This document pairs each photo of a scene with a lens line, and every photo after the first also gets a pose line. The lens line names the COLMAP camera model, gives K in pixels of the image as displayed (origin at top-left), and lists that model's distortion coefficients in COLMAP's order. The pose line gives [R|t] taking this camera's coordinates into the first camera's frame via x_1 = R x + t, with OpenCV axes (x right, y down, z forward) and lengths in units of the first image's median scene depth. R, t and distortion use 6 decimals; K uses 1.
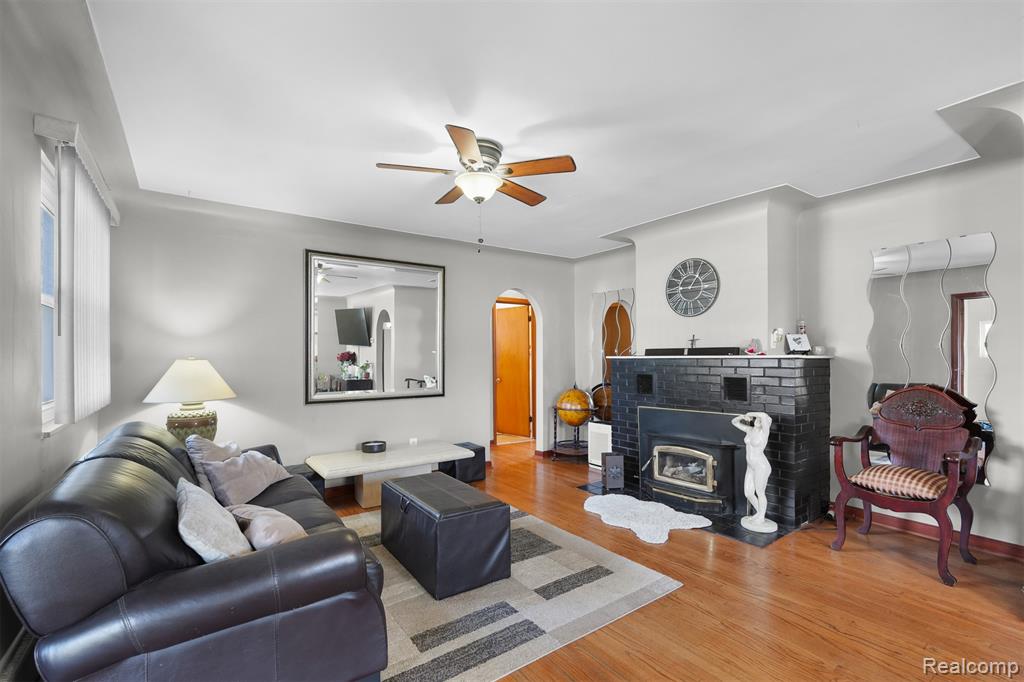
lens RADIAL K [[457.4, 0, 509.7], [0, 457.4, 353.1], [0, 0, 1]] dist [-0.014732, 0.006233]
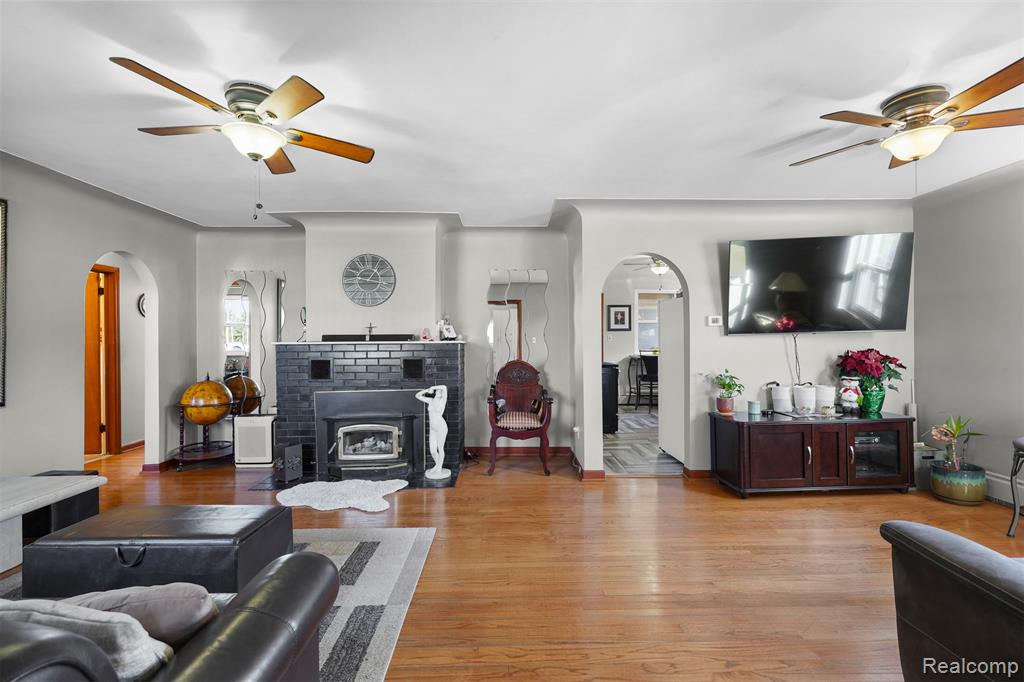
lens RADIAL K [[457.4, 0, 508.0], [0, 457.4, 341.5], [0, 0, 1]] dist [-0.014732, 0.006233]
pose [[0.567790, -0.001110, 0.823172, -0.375206], [-0.004002, 0.999984, 0.004109, -0.000408], [-0.823164, -0.005628, 0.567777, 0.104821]]
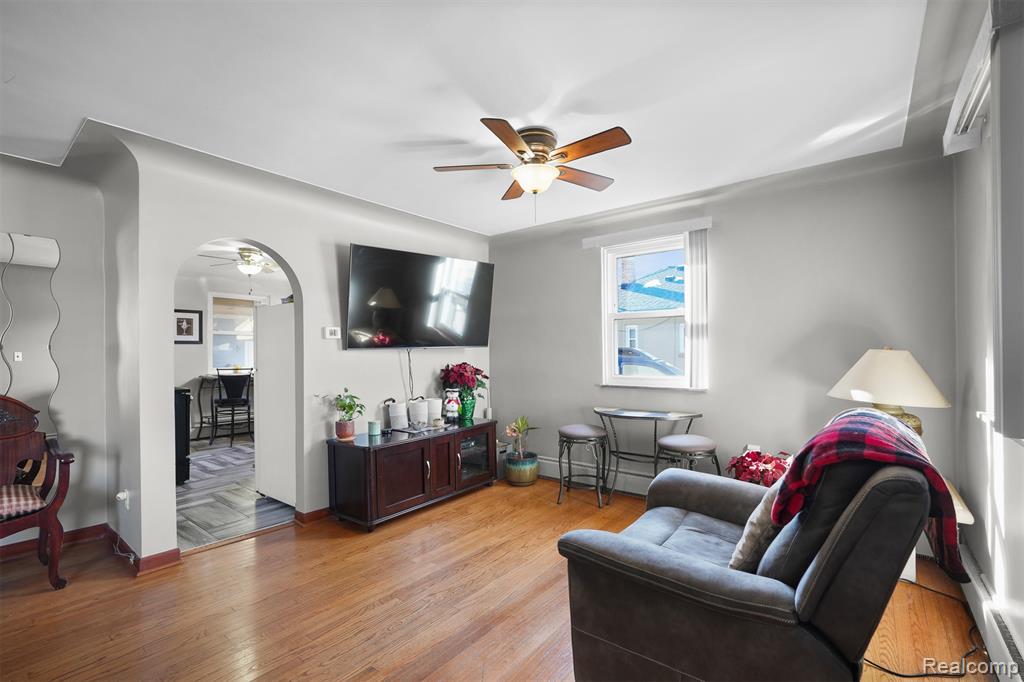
lens RADIAL K [[457.4, 0, 517.3], [0, 457.4, 350.0], [0, 0, 1]] dist [-0.014732, 0.006233]
pose [[-0.288611, 0.013327, 0.957354, -0.197899], [0.000107, 0.999904, -0.013888, 0.001453], [-0.957446, -0.003906, -0.288585, 0.231519]]
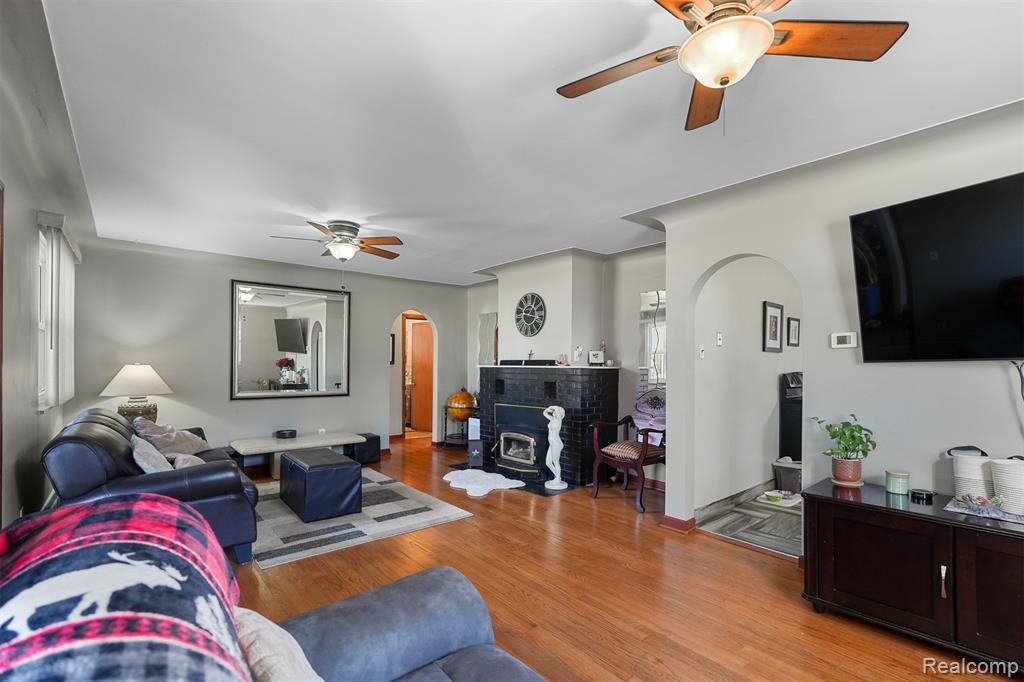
lens RADIAL K [[457.4, 0, 502.6], [0, 457.4, 363.0], [0, 0, 1]] dist [-0.014732, 0.006233]
pose [[0.997231, 0.011420, 0.073489, 0.255843], [-0.011817, 0.999918, 0.004977, -0.009115], [-0.073426, -0.005832, 0.997284, -0.385923]]
